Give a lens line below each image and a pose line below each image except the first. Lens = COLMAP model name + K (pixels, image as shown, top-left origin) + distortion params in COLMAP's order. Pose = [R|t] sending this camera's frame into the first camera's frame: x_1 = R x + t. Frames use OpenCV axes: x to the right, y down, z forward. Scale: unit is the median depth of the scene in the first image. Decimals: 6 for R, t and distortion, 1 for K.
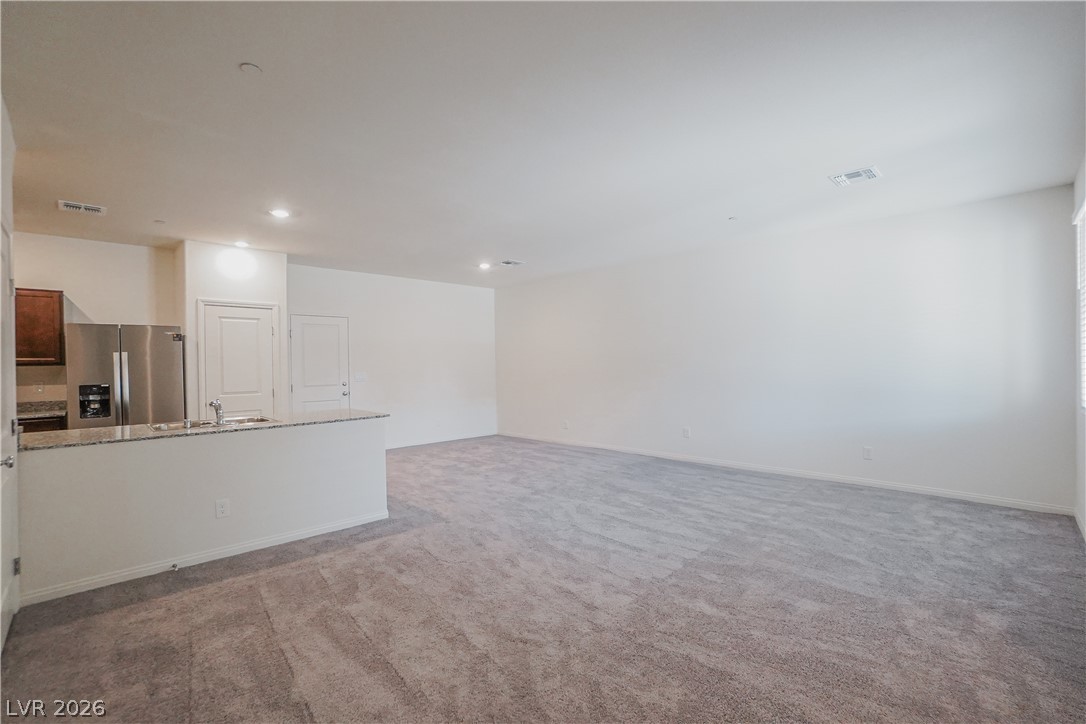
lens RADIAL K [[491.9, 0, 541.2], [0, 491.9, 363.6], [0, 0, 1]] dist [-0.032896, 0.000323]
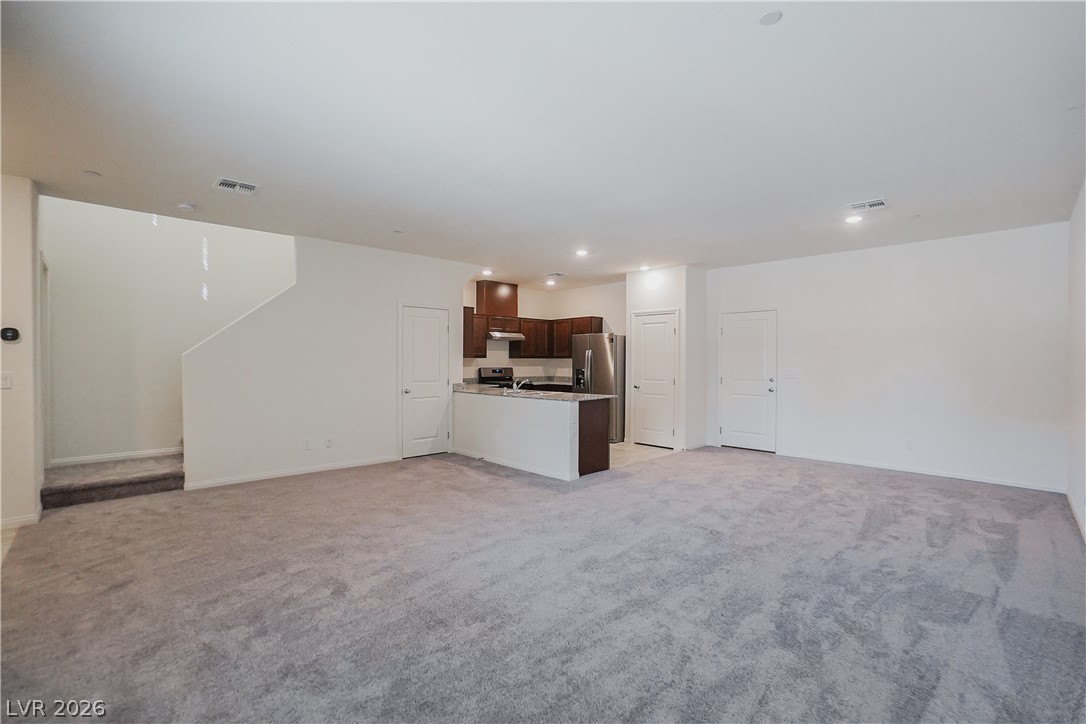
lens RADIAL K [[491.9, 0, 535.2], [0, 491.9, 360.8], [0, 0, 1]] dist [-0.032896, 0.000323]
pose [[-0.010606, 0.014442, -0.999839, 0.732021], [-0.002038, 0.999893, 0.014464, -0.010472], [0.999942, 0.002191, -0.010575, 0.710779]]
